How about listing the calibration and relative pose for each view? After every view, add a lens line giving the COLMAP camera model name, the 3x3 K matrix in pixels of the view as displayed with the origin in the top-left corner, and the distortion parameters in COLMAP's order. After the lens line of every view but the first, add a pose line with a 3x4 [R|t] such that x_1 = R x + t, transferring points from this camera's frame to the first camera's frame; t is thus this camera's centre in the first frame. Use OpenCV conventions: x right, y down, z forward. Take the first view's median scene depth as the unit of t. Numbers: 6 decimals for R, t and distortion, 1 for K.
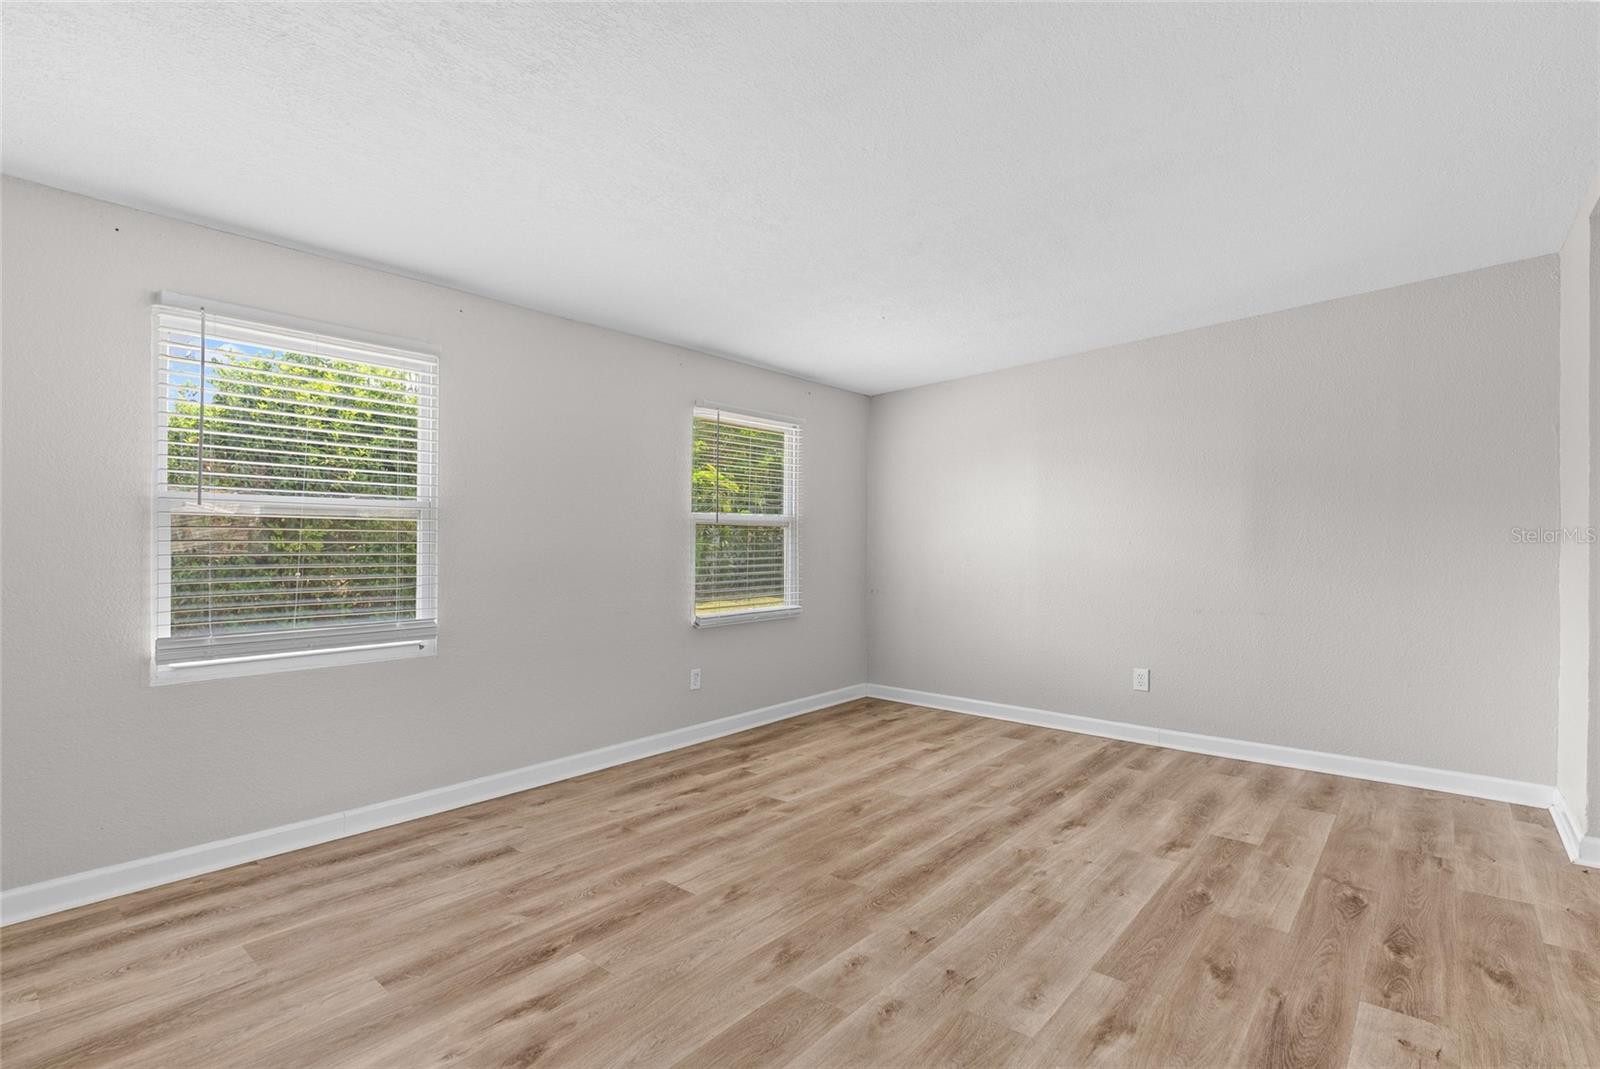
lens RADIAL K [[743.6, 0, 782.1], [0, 743.6, 541.8], [0, 0, 1]] dist [-0.000547, 0.000242]
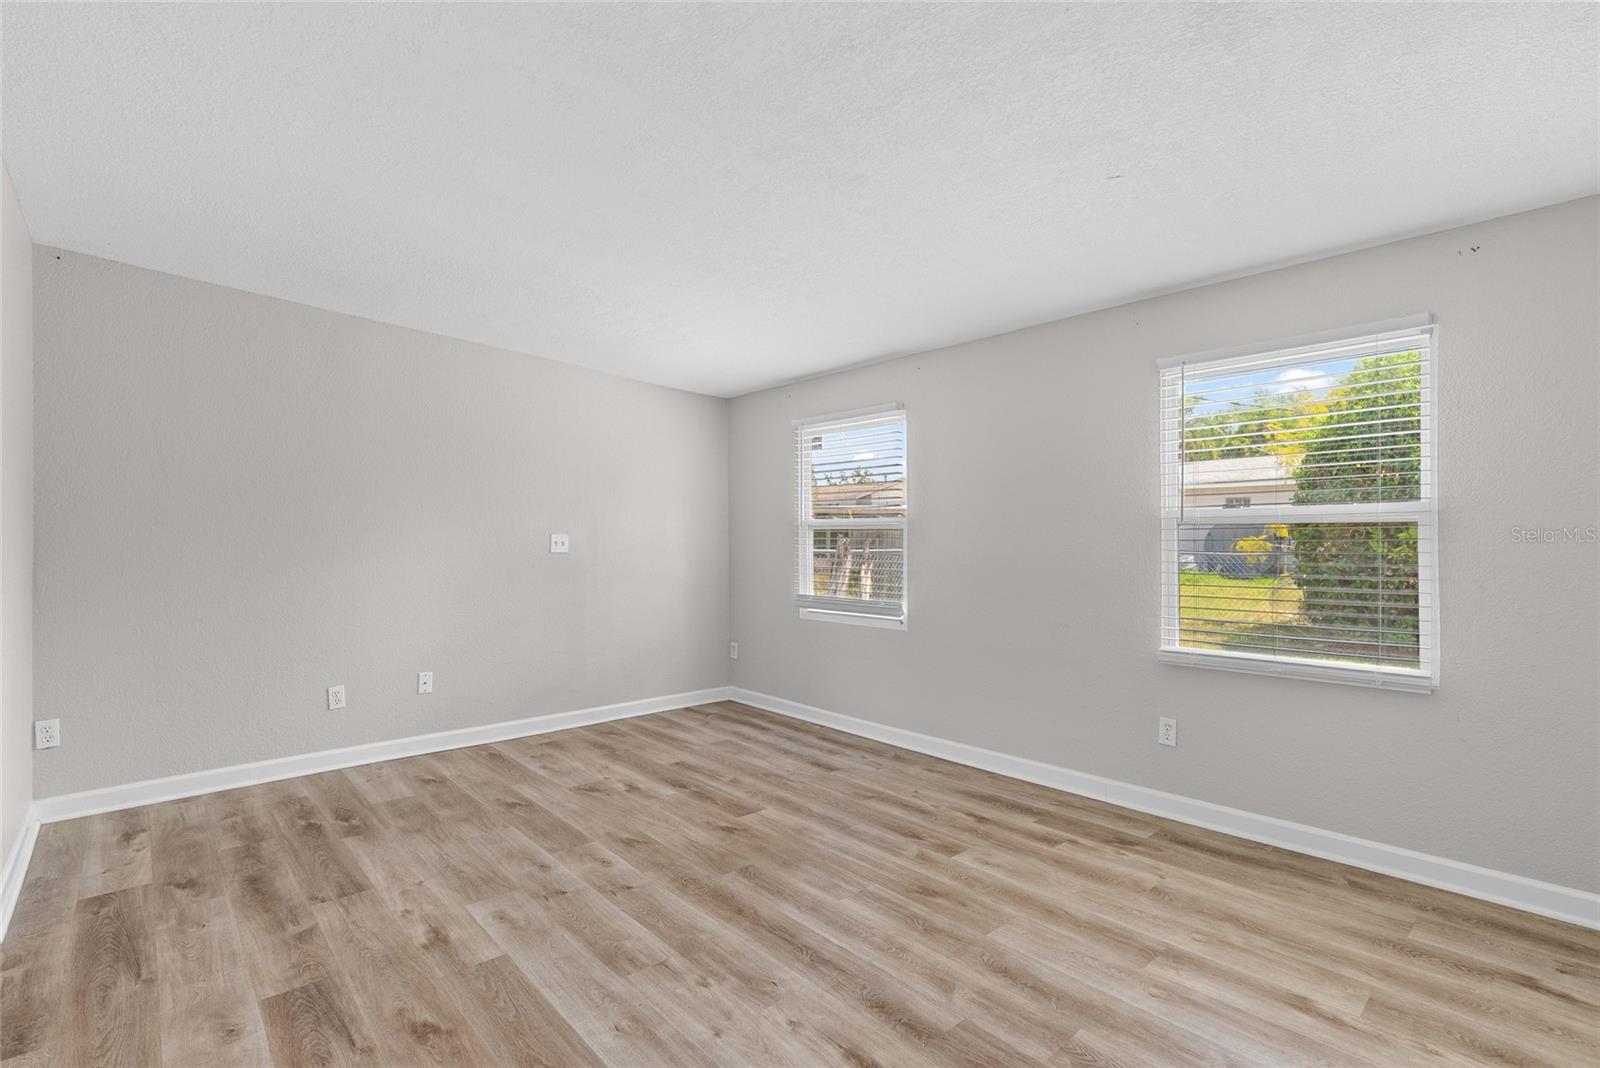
lens RADIAL K [[740.5, 0, 822.2], [0, 740.5, 534.1], [0, 0, 1]] dist [0.000000, 0.000446]
pose [[-0.095140, -0.015477, -0.995344, 0.959819], [-0.001382, 0.999880, -0.015415, -0.006378], [0.995463, -0.000091, -0.095150, 1.035775]]
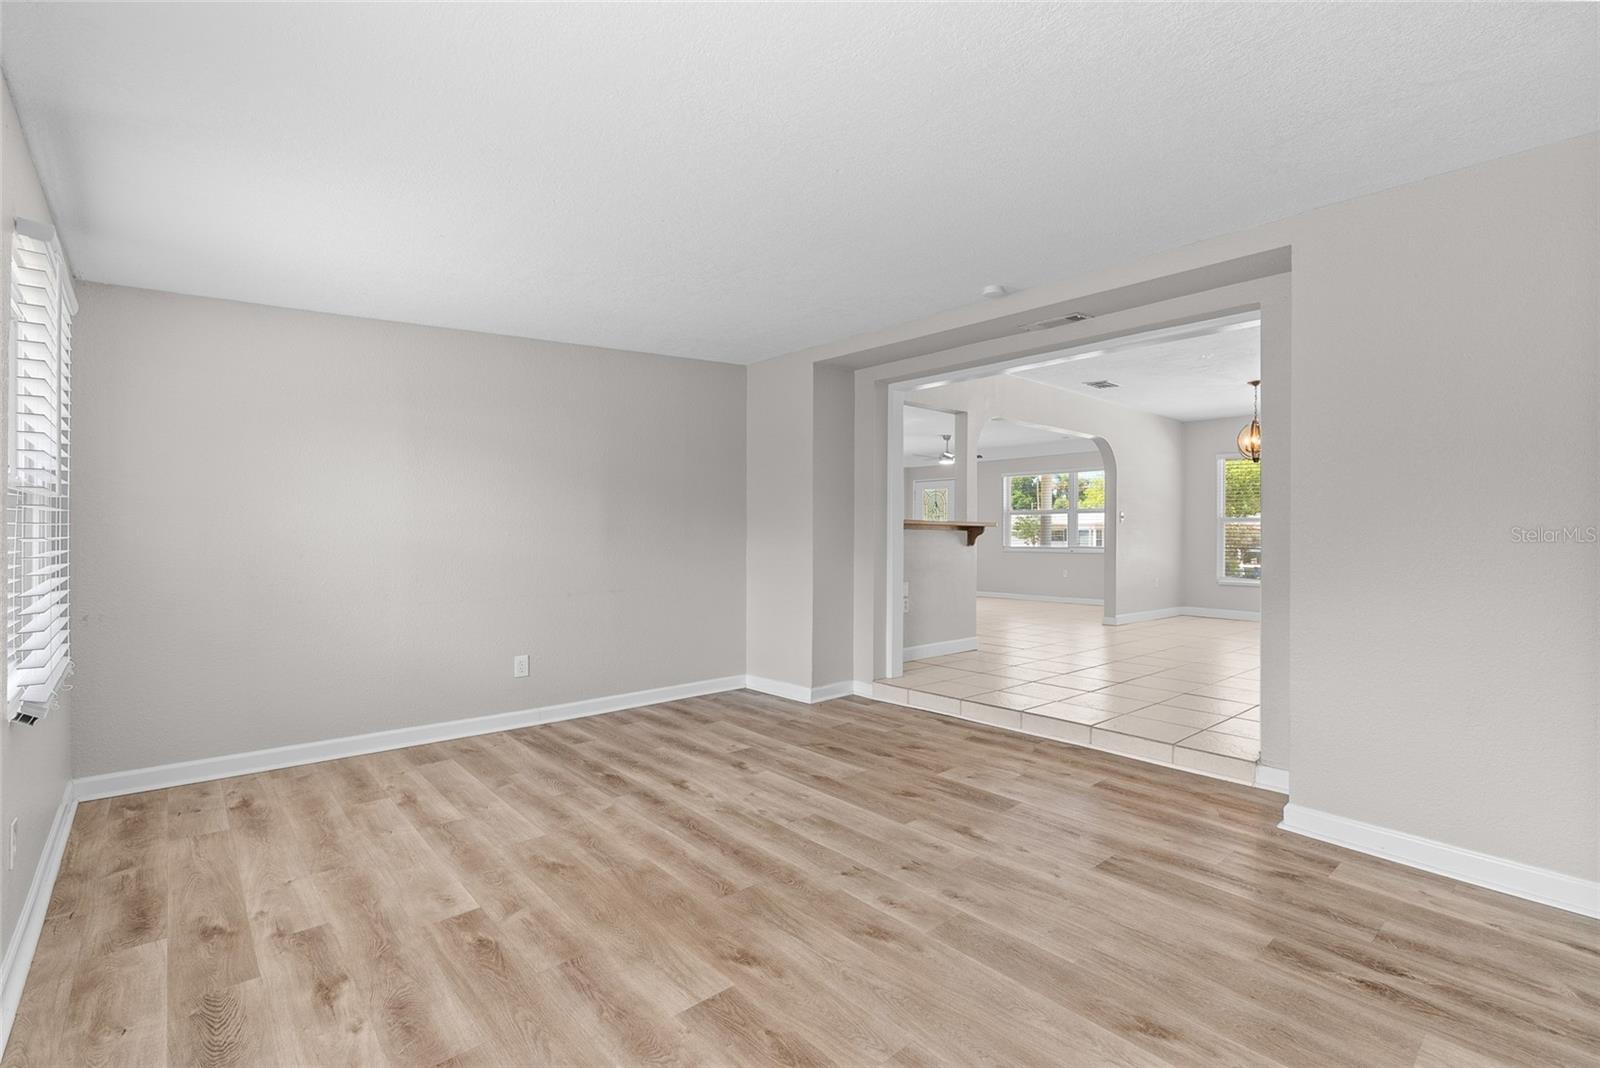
lens RADIAL K [[740.5, 0, 822.2], [0, 740.5, 534.1], [0, 0, 1]] dist [0.000000, 0.000446]
pose [[0.117569, -0.003252, 0.993059, -0.722364], [-0.003643, 0.999986, 0.003706, -0.009087], [-0.993058, -0.004054, 0.117556, 0.661365]]
